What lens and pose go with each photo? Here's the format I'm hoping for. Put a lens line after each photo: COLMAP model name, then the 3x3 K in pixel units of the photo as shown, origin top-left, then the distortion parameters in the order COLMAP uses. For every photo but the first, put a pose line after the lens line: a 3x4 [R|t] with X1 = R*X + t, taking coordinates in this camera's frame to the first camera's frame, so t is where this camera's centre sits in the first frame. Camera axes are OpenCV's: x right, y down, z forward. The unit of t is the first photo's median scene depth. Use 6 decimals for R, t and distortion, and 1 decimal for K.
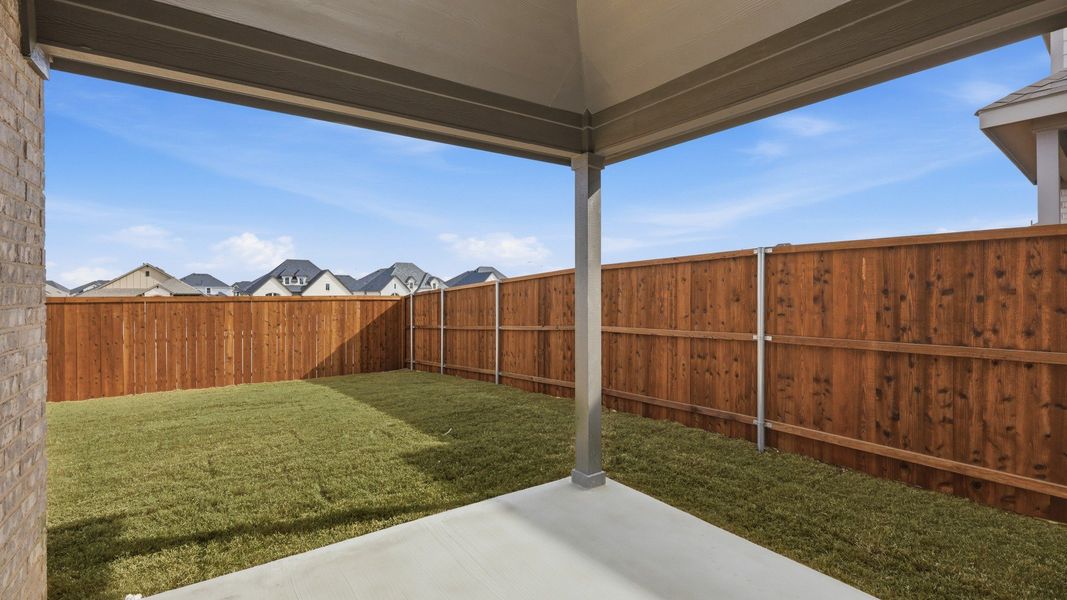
lens RADIAL K [[469.2, 0, 534.0], [0, 469.2, 295.4], [0, 0, 1]] dist [0.001752, 0.000246]
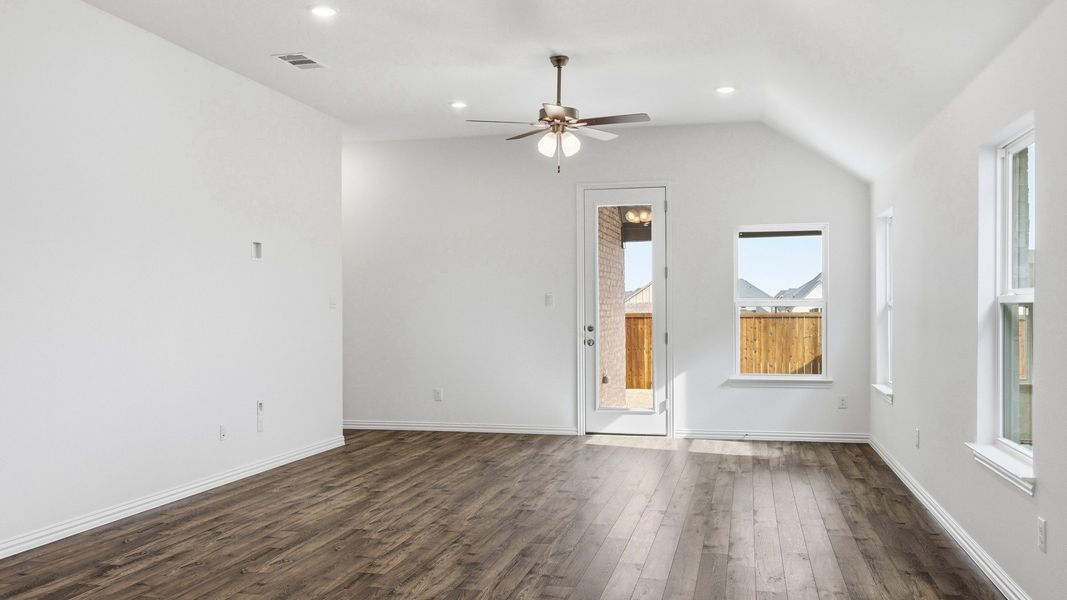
lens RADIAL K [[887.9, 0, 536.3], [0, 887.9, 313.2], [0, 0, 1]] dist [0.004928, 0.003471]
pose [[0.666044, 0.000485, -0.745912, 0.551591], [0.000954, 0.999998, 0.001501, -0.001272], [0.745911, -0.001711, 0.666043, -0.623858]]
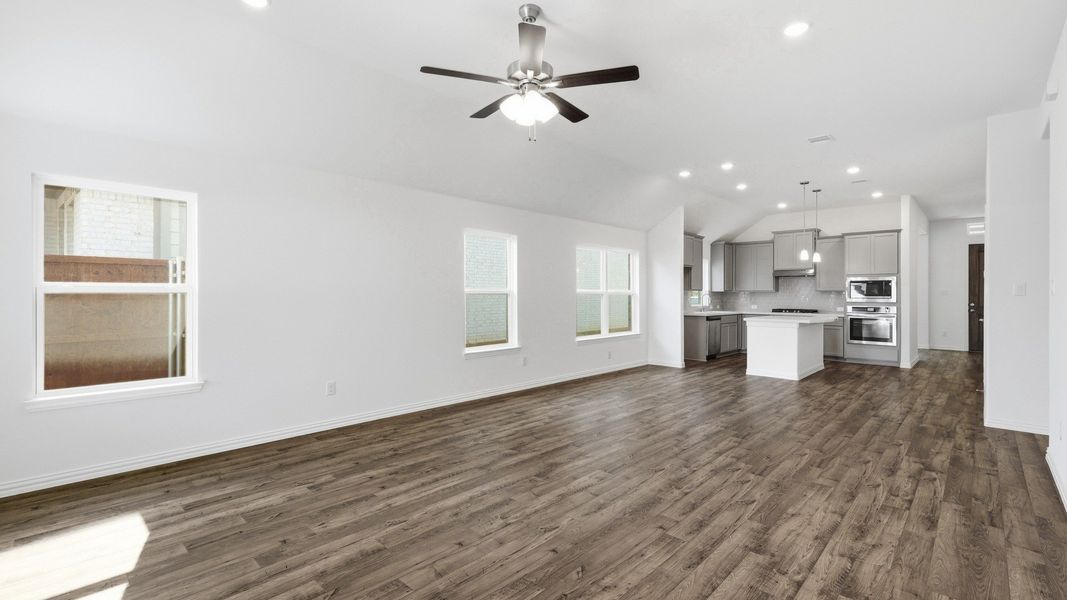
lens RADIAL K [[472.2, 0, 532.4], [0, 472.2, 295.7], [0, 0, 1]] dist [-0.001034, 0.000467]
pose [[-0.198533, -0.005120, 0.980081, -0.107705], [-0.000176, 0.999987, 0.005188, -0.005116], [-0.980094, 0.000857, -0.198531, -0.192238]]
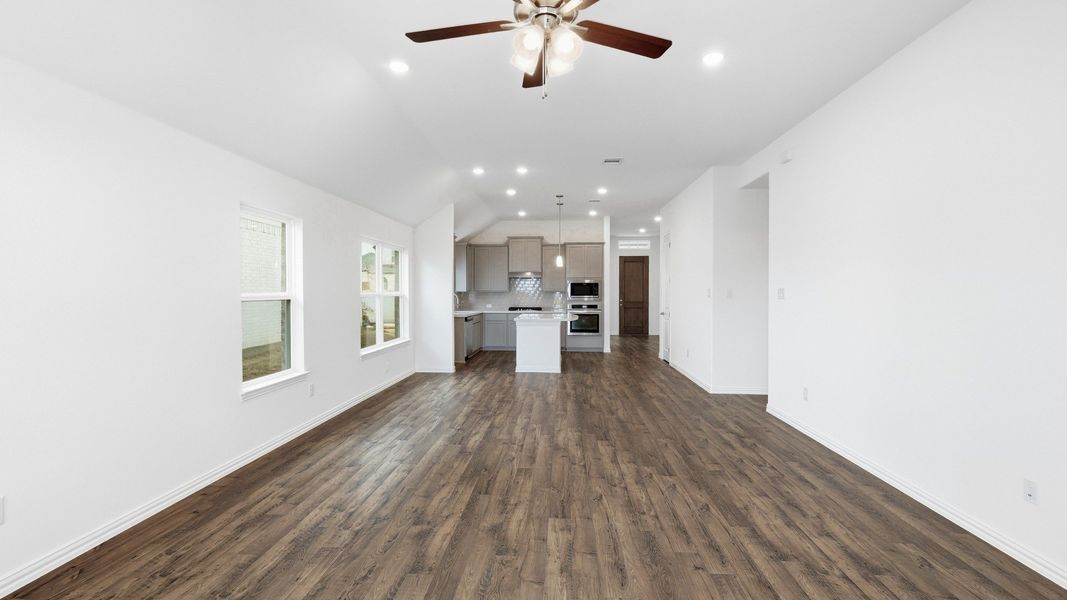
lens RADIAL K [[469.2, 0, 534.0], [0, 469.2, 295.4], [0, 0, 1]] dist [0.001752, 0.000246]
pose [[-0.782773, -0.008403, 0.622251, 0.034234], [-0.000625, 0.999919, 0.012717, -0.012909], [-0.622308, 0.009566, -0.782714, -0.094675]]
